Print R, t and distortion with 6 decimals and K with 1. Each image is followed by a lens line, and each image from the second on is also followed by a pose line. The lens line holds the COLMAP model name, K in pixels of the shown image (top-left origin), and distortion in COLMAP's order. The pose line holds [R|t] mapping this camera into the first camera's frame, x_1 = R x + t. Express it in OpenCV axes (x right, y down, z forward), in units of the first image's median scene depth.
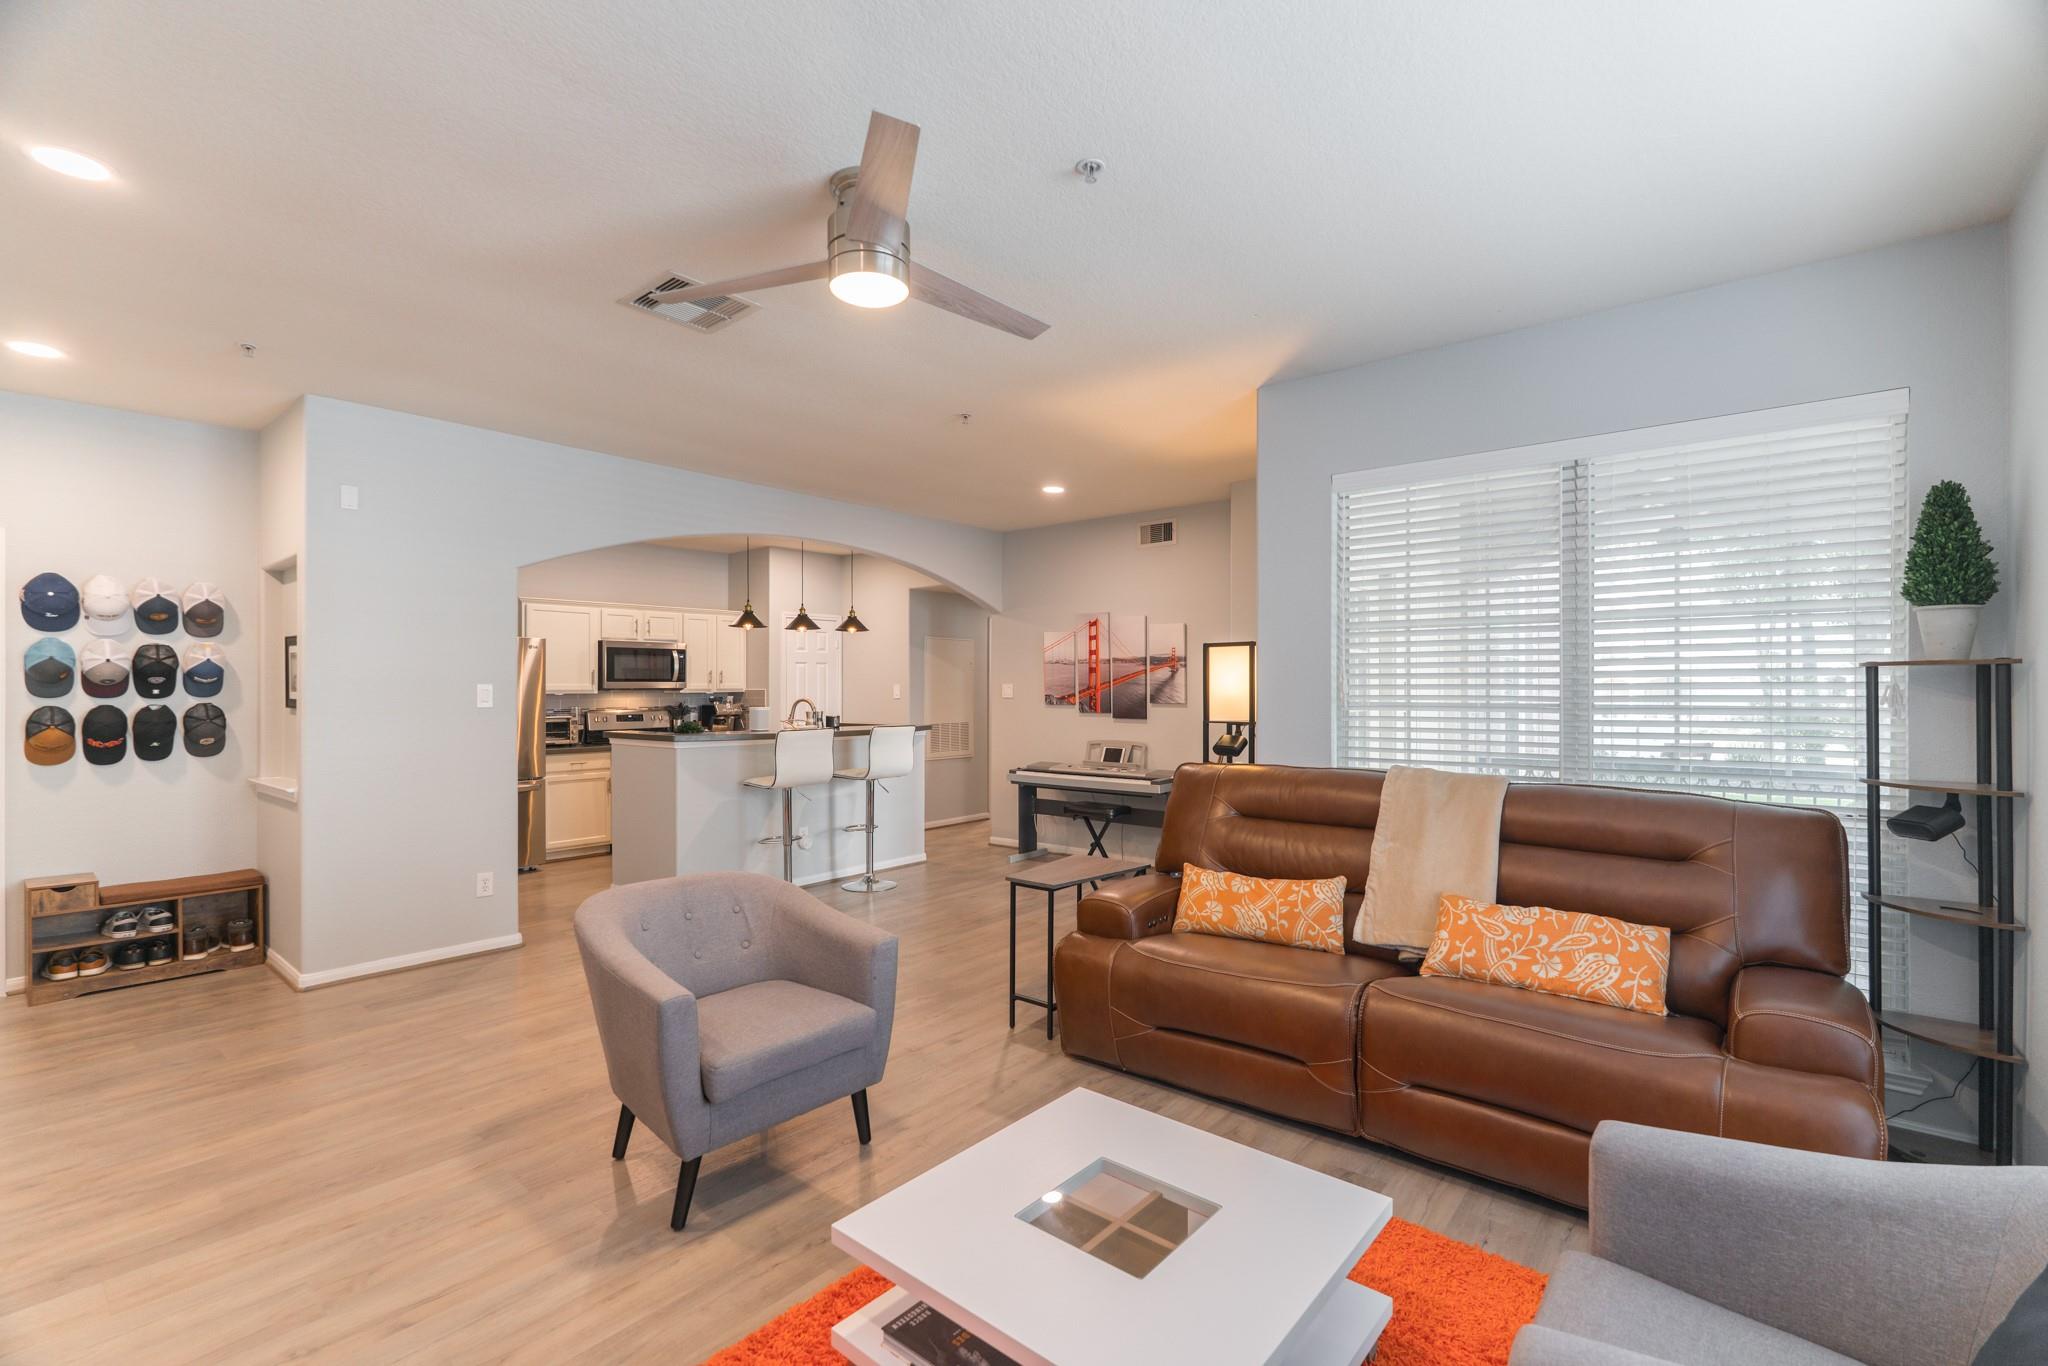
lens RADIAL K [[900.3, 0, 1009.3], [0, 900.3, 687.0], [0, 0, 1]] dist [-0.000210, -0.000198]
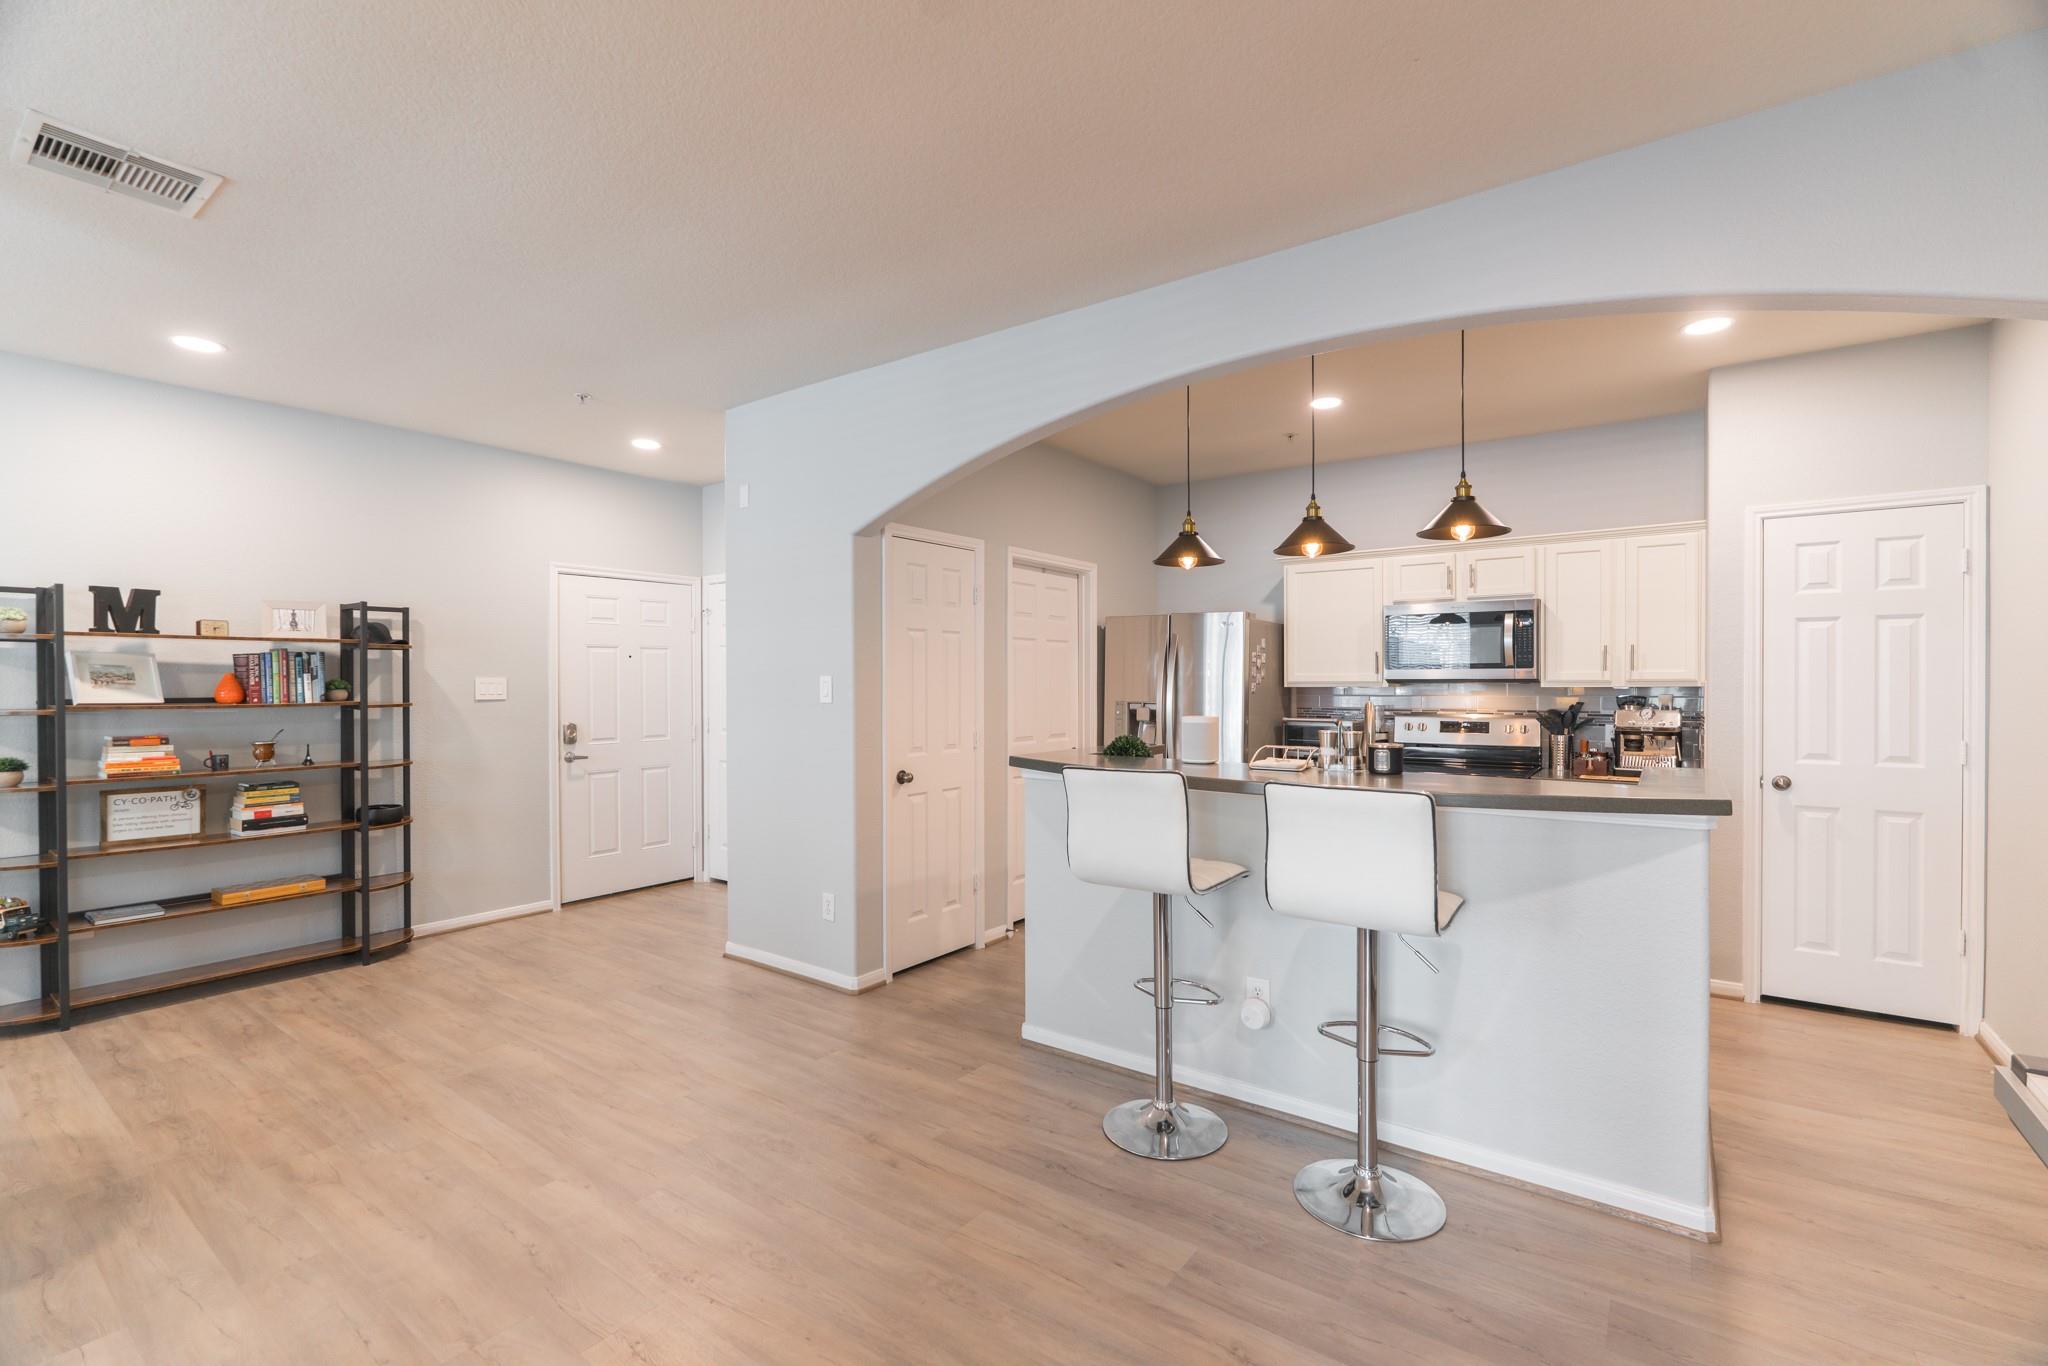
lens RADIAL K [[900.3, 0, 1039.0], [0, 900.3, 677.3], [0, 0, 1]] dist [-0.000210, -0.000198]
pose [[0.067505, 0.011461, -0.997653, 0.215358], [0.004213, 0.999922, 0.011772, -0.009590], [0.997710, -0.004998, 0.067452, 0.812385]]
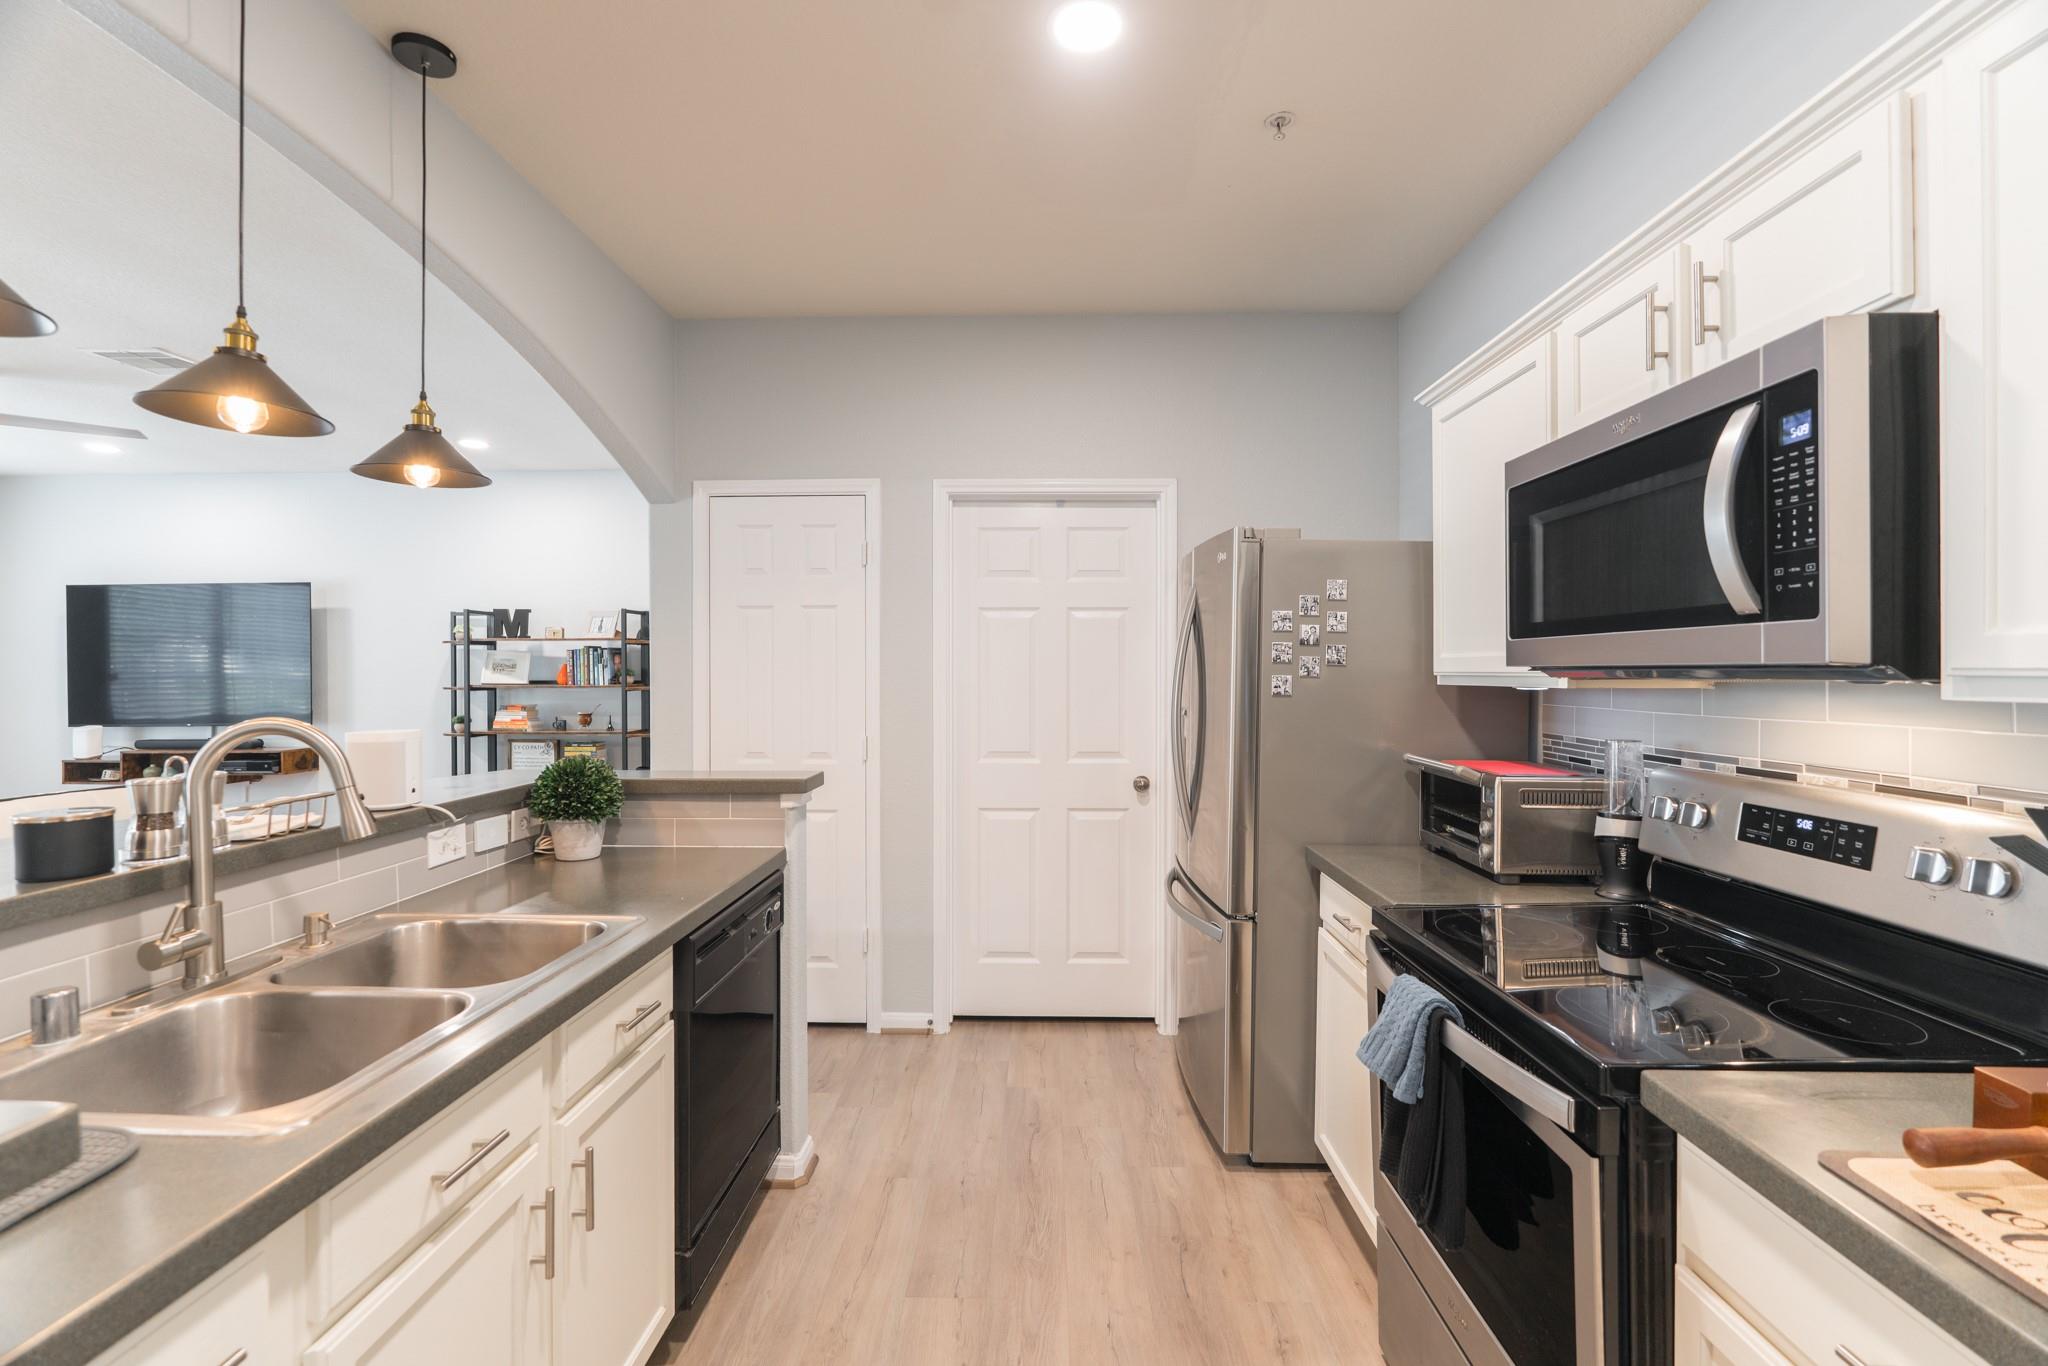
lens RADIAL K [[900.3, 0, 1022.6], [0, 900.3, 670.9], [0, 0, 1]] dist [-0.000210, -0.000198]
pose [[-0.788681, 0.014322, -0.614636, -0.247172], [0.013193, 0.999893, 0.006370, -0.000068], [0.614661, -0.003085, -0.788785, 1.283662]]
